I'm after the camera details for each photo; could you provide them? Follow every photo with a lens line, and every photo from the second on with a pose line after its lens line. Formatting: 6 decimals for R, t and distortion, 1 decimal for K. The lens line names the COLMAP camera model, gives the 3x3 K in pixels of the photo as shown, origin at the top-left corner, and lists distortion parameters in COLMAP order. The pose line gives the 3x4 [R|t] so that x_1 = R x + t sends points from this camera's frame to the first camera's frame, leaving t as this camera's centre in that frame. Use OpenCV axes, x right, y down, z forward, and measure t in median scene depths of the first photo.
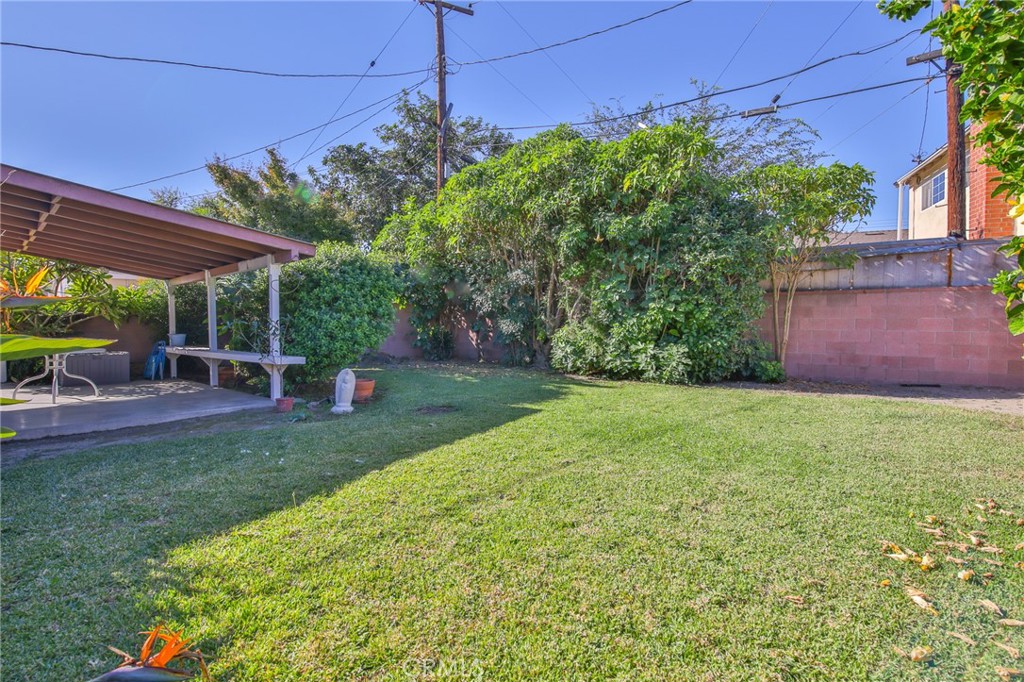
lens RADIAL K [[469.2, 0, 512.4], [0, 469.2, 333.8], [0, 0, 1]] dist [-0.002592, -0.010197]
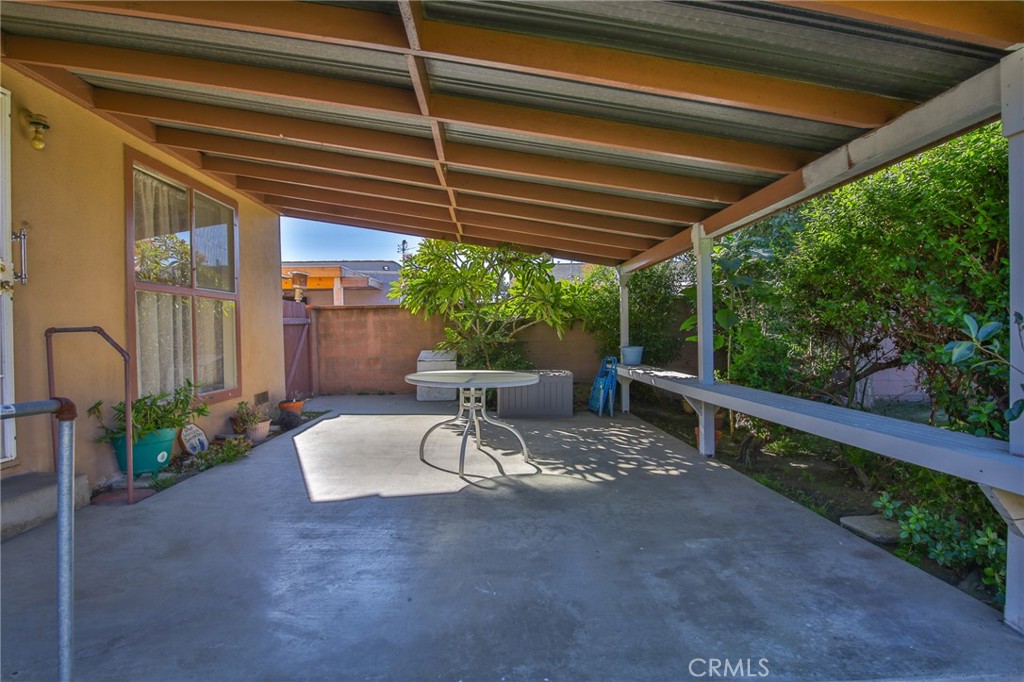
lens RADIAL K [[469.2, 0, 512.4], [0, 469.2, 333.8], [0, 0, 1]] dist [-0.002592, -0.010197]
pose [[0.685802, -0.000614, -0.727788, -0.371452], [-0.010153, 0.999894, -0.010412, -0.009152], [0.727717, 0.014530, 0.685723, 0.450366]]
